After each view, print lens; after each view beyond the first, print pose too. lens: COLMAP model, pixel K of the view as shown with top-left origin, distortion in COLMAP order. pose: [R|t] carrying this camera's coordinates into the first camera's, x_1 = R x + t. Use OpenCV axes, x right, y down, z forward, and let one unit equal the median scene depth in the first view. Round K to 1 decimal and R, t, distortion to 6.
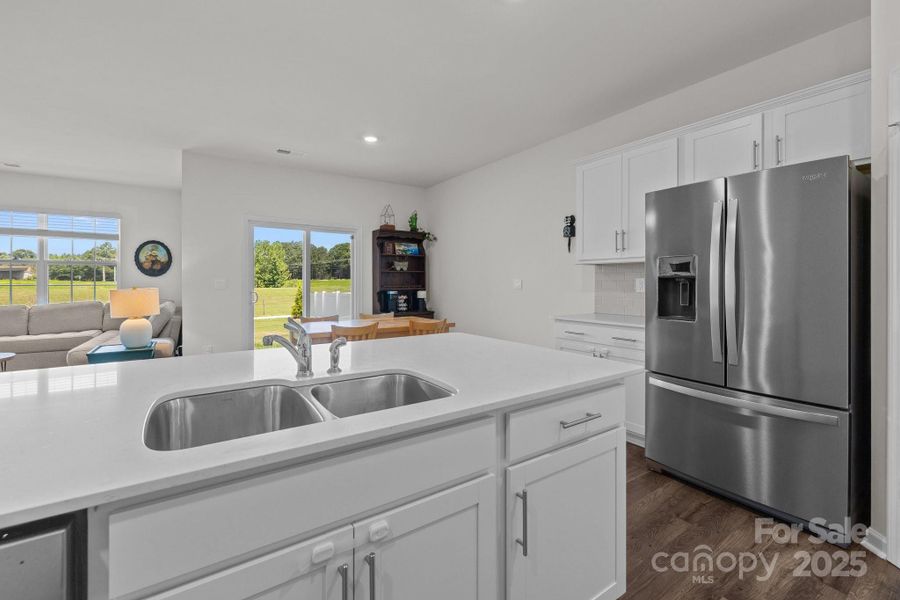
lens RADIAL K [[380.1, 0, 440.9], [0, 380.1, 282.9], [0, 0, 1]] dist [-0.000754, -0.000357]
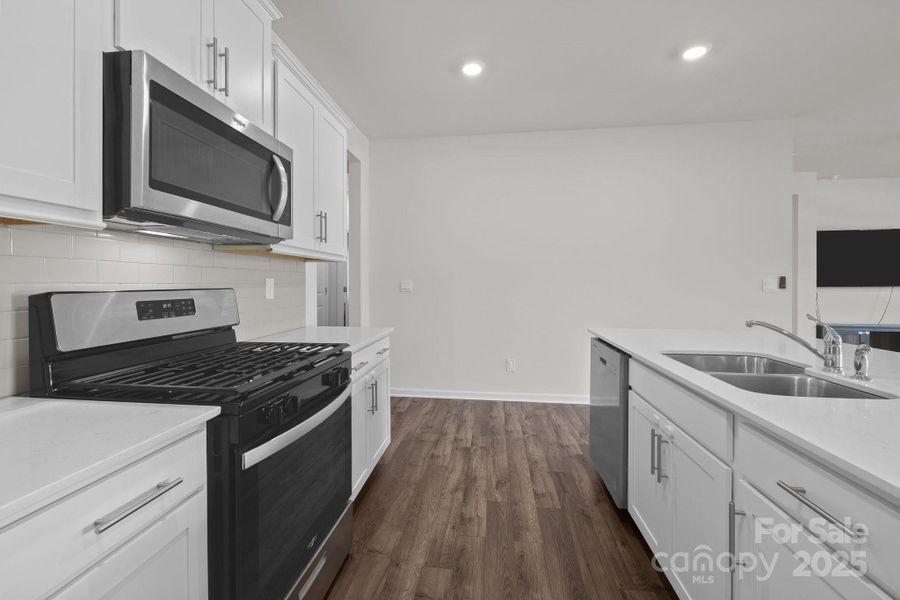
lens RADIAL K [[384.4, 0, 451.1], [0, 384.4, 280.3], [0, 0, 1]] dist [-0.000302, 0.000013]
pose [[-0.646365, -0.004387, -0.763016, 0.255617], [-0.002962, 0.999990, -0.003239, -0.001712], [0.763023, 0.000166, -0.646371, 0.196812]]
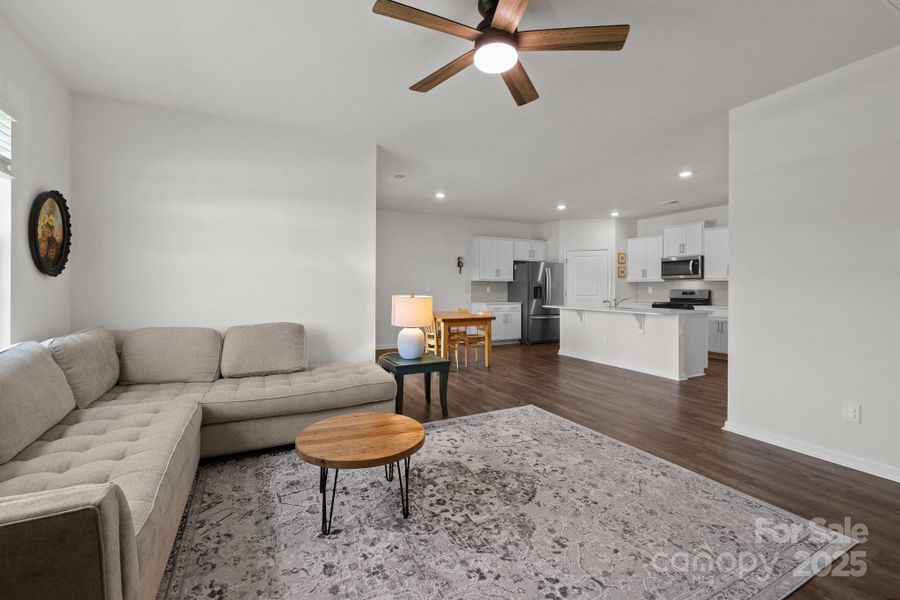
lens RADIAL K [[377.4, 0, 444.9], [0, 377.4, 291.7], [0, 0, 1]] dist [-0.000965, 0.000195]
pose [[0.131716, -0.009296, 0.991244, -1.207231], [0.001142, 0.999957, 0.009226, -0.002635], [-0.991287, -0.000084, 0.131721, 0.556263]]
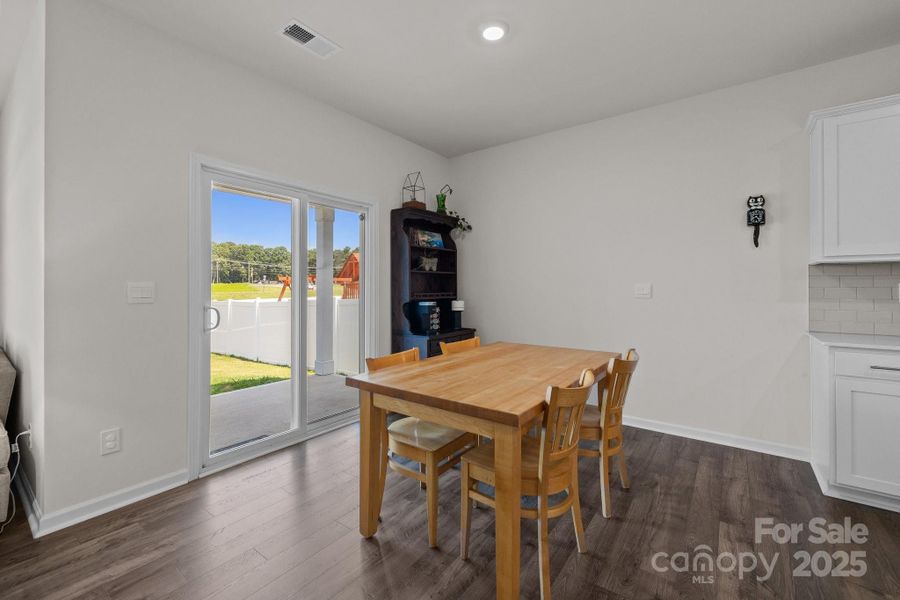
lens RADIAL K [[380.1, 0, 440.9], [0, 380.1, 282.9], [0, 0, 1]] dist [-0.000754, -0.000357]
pose [[0.946494, 0.006703, 0.322651, -0.310472], [-0.002012, 0.999887, -0.014869, -0.000795], [-0.322714, 0.013424, 0.946401, 0.355747]]
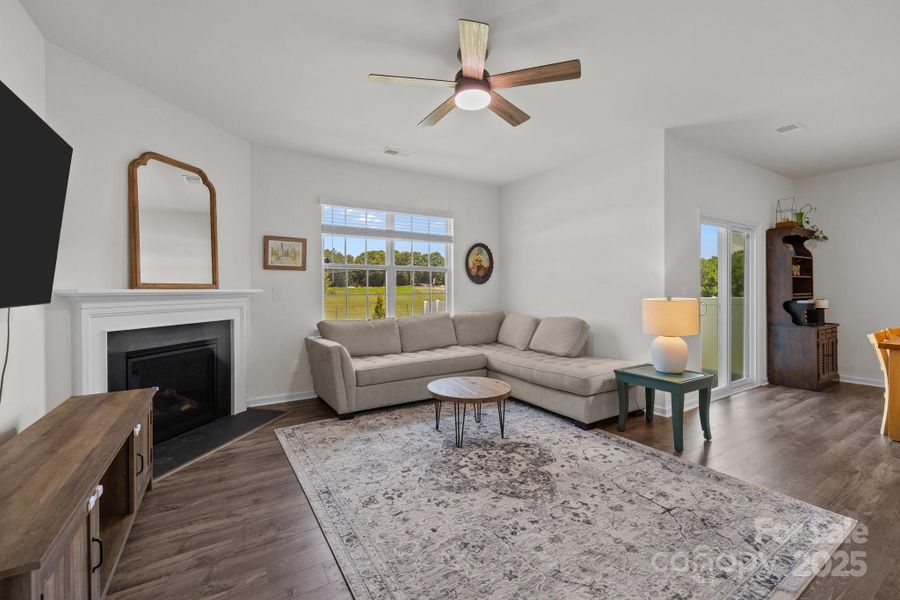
lens RADIAL K [[377.4, 0, 444.9], [0, 377.4, 291.7], [0, 0, 1]] dist [-0.000965, 0.000195]
pose [[0.999362, -0.003924, -0.035485, -0.872637], [0.004063, 0.999984, 0.003864, -0.003047], [0.035470, -0.004005, 0.999363, 0.133528]]
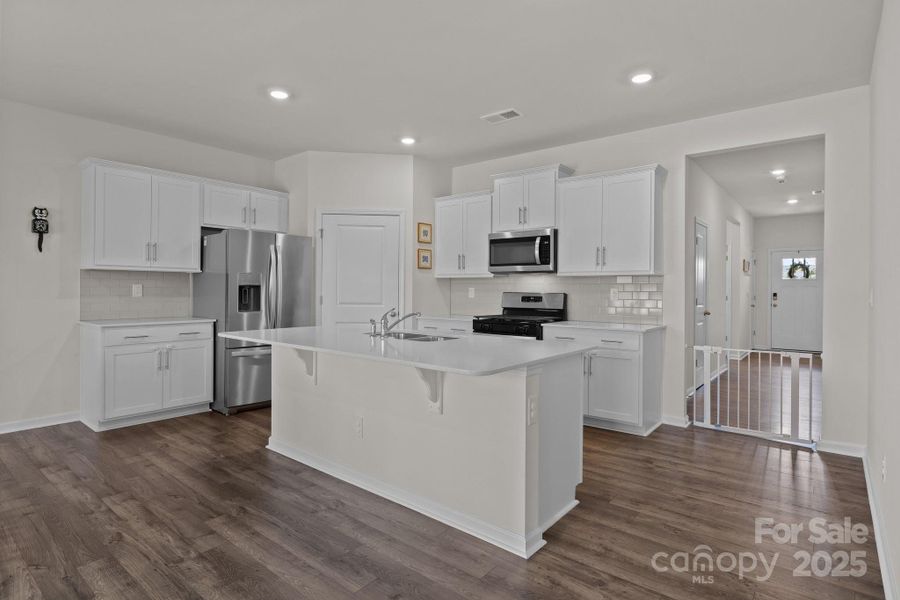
lens RADIAL K [[469.7, 0, 445.1], [0, 469.7, 293.4], [0, 0, 1]] dist [-0.003501, -0.000506]
pose [[-0.282255, -0.010155, 0.959286, -0.613097], [-0.005171, 0.999946, 0.009064, -0.002309], [-0.959325, -0.002402, -0.282292, 0.303779]]
